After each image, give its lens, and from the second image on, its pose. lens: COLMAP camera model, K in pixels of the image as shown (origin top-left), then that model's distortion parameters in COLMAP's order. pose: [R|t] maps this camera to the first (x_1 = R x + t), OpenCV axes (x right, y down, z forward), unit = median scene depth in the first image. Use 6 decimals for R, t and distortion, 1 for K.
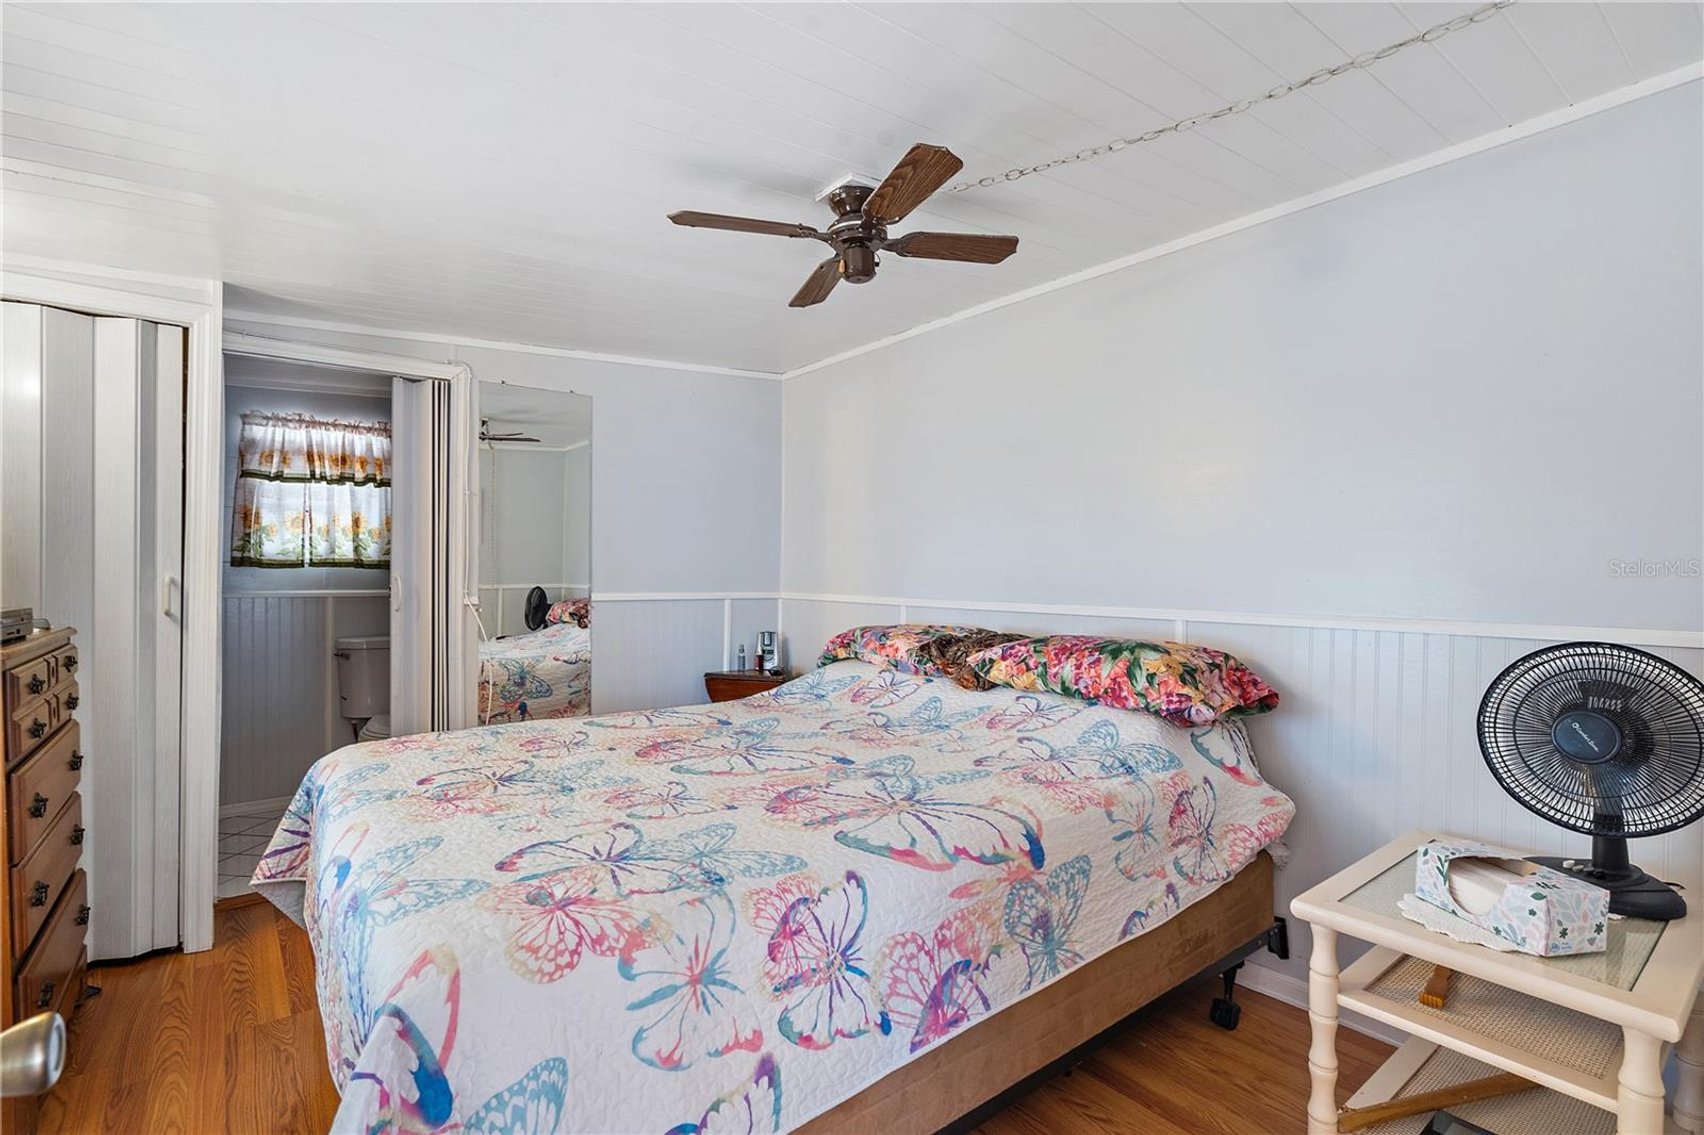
lens RADIAL K [[791.7, 0, 850.4], [0, 791.7, 577.0], [0, 0, 1]] dist [-0.001211, 0.000794]
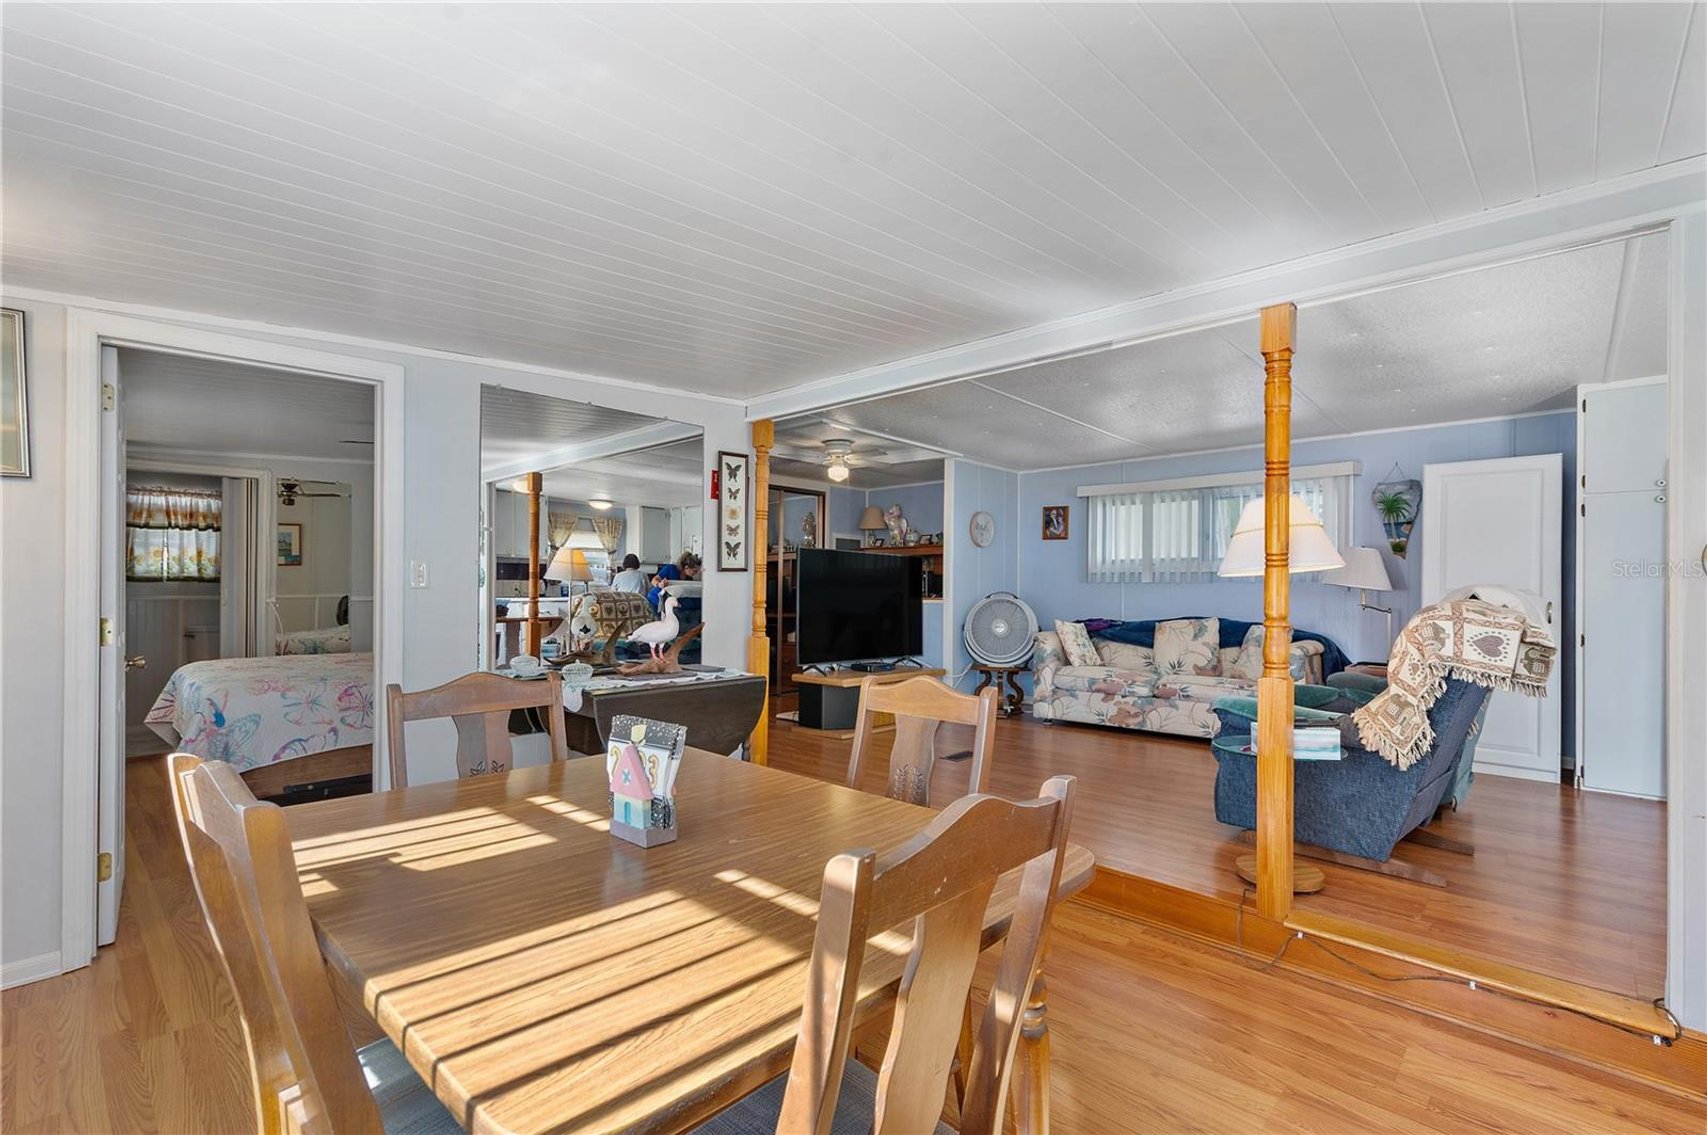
lens RADIAL K [[793.1, 0, 884.7], [0, 793.1, 585.2], [0, 0, 1]] dist [-0.001211, 0.000794]
pose [[0.988287, 0.000006, 0.152609, 0.522997], [0.001273, 0.999965, -0.008279, 0.010787], [-0.152603, 0.008376, 0.988252, -0.831171]]
